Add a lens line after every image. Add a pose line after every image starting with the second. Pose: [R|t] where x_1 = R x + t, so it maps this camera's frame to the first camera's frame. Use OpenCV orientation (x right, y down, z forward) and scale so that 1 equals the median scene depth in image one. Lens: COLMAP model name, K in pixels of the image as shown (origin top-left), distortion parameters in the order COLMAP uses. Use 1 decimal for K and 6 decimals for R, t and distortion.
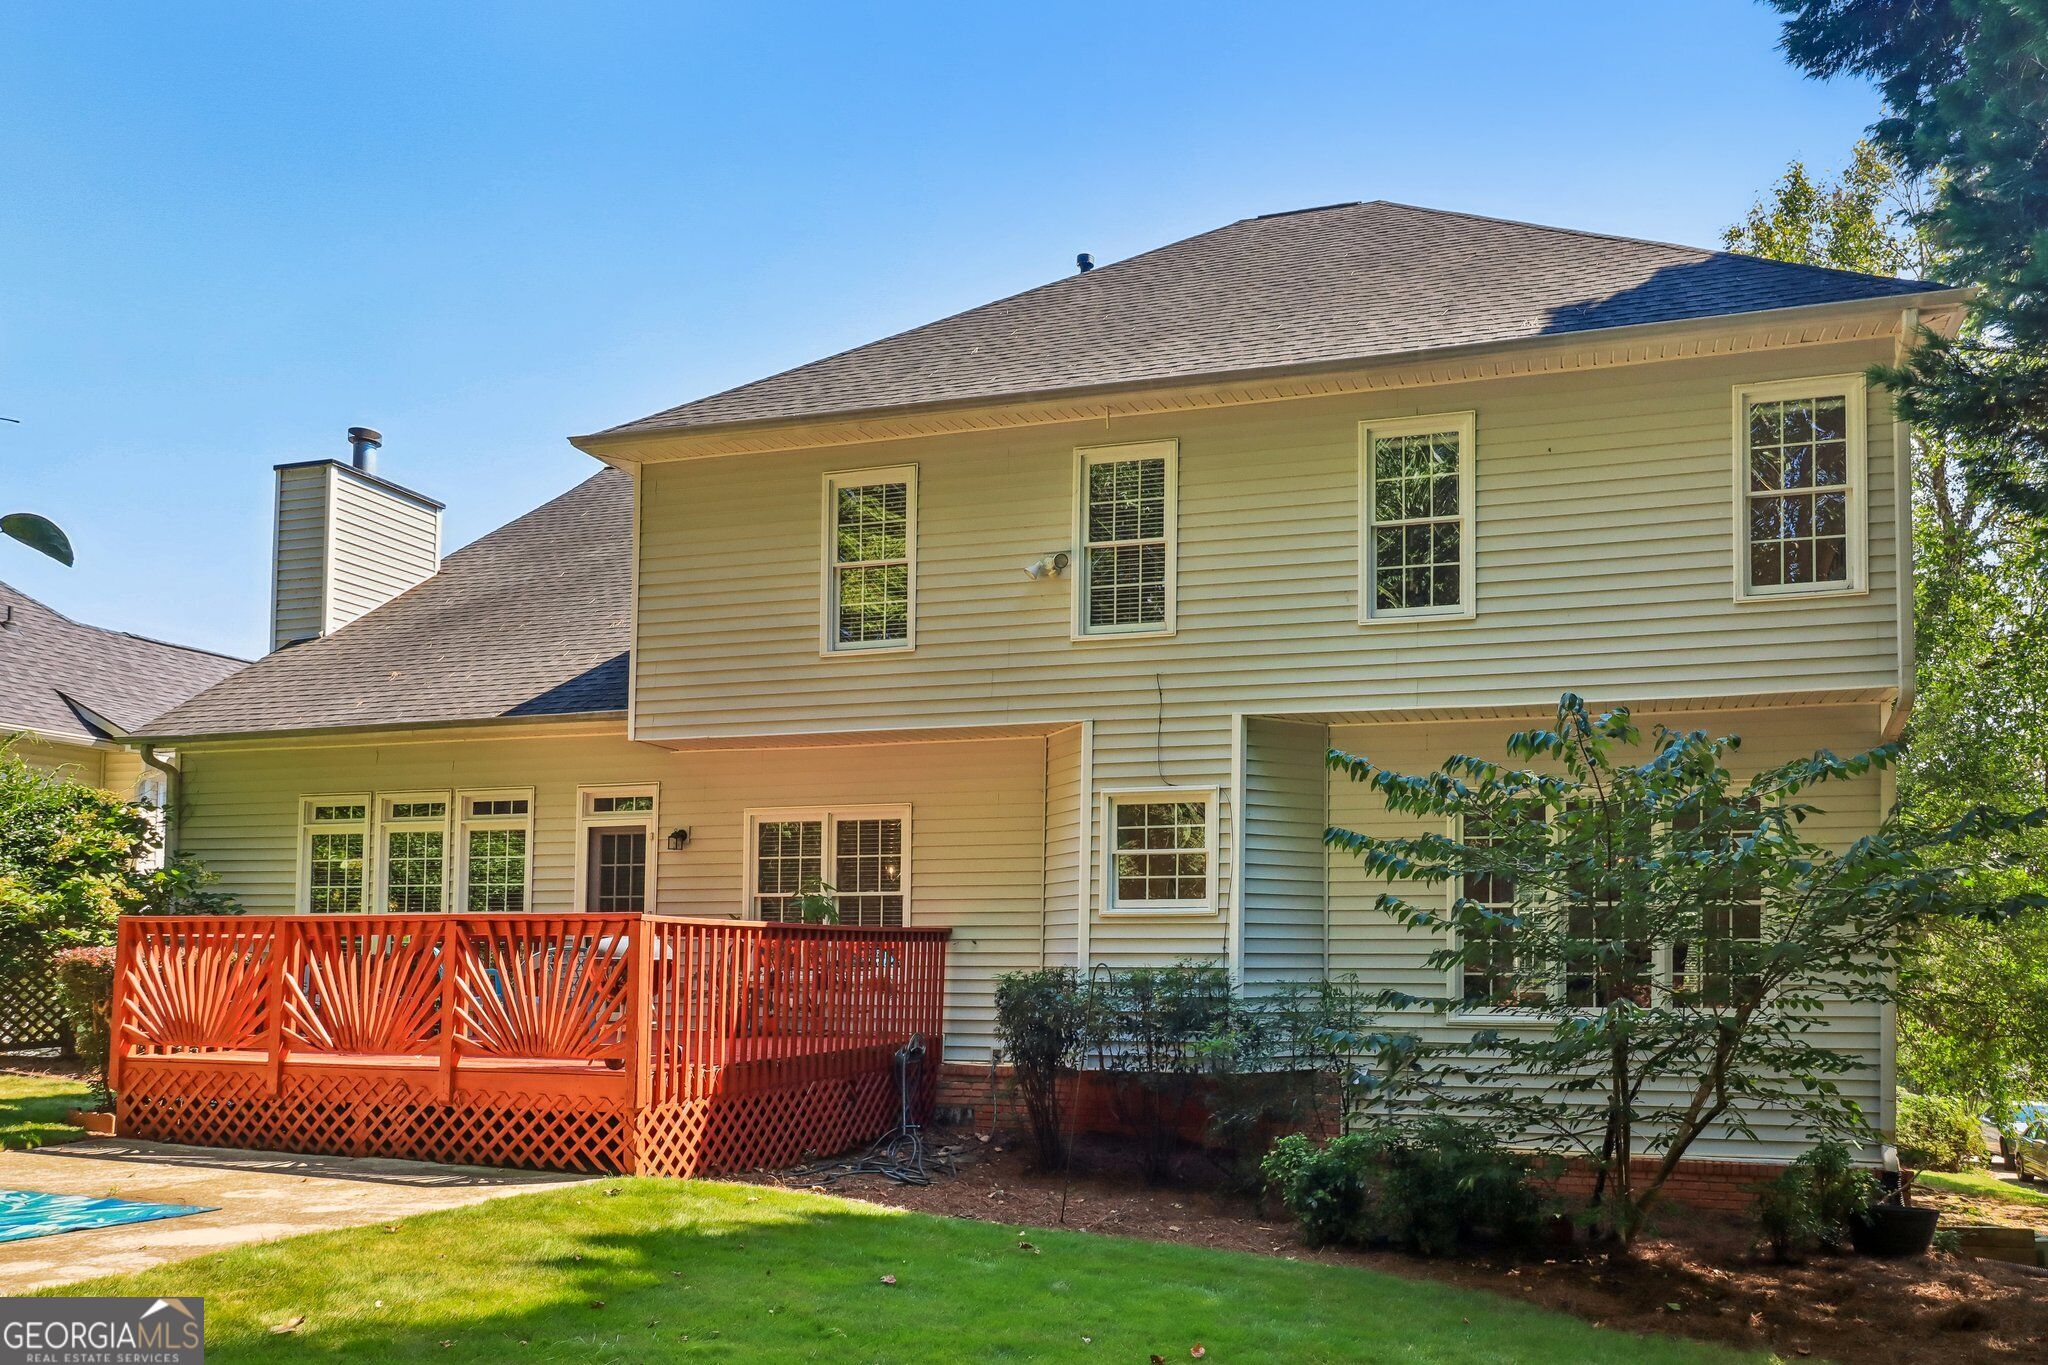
lens RADIAL K [[1352.5, 0, 1203.2], [0, 1352.5, 903.6], [0, 0, 1]] dist [0.022050, -0.001957]
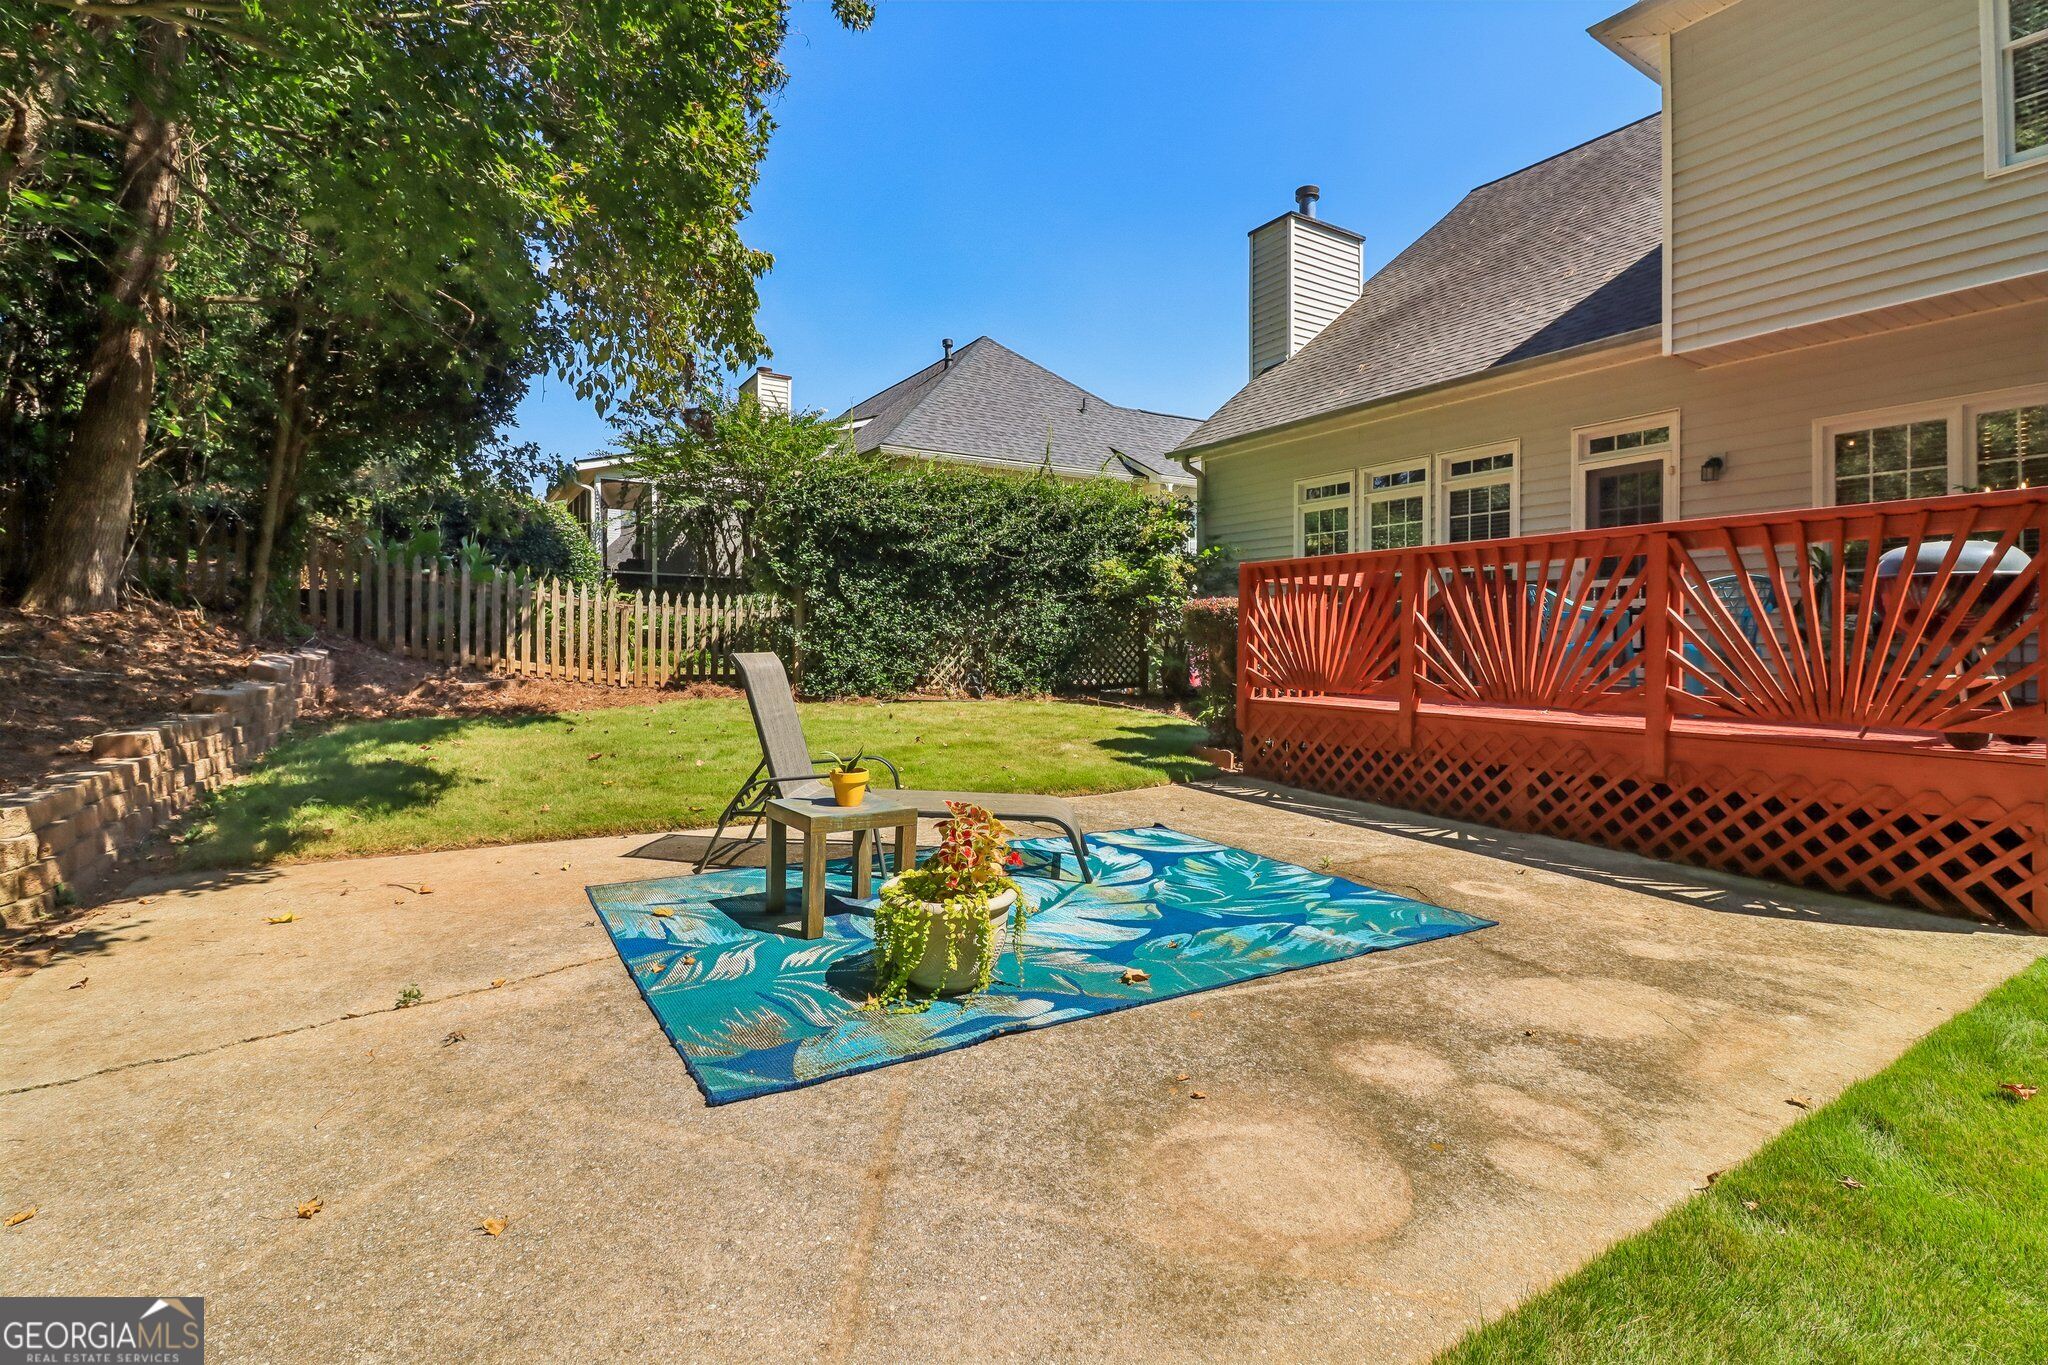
lens RADIAL K [[928.8, 0, 1023.5], [0, 928.8, 697.6], [0, 0, 1]] dist [-0.008410, -0.001588]
pose [[0.730510, 0.035239, -0.681992, -0.341211], [0.035641, 0.995339, 0.089606, 0.033049], [0.681972, -0.089765, 0.725849, 0.295806]]
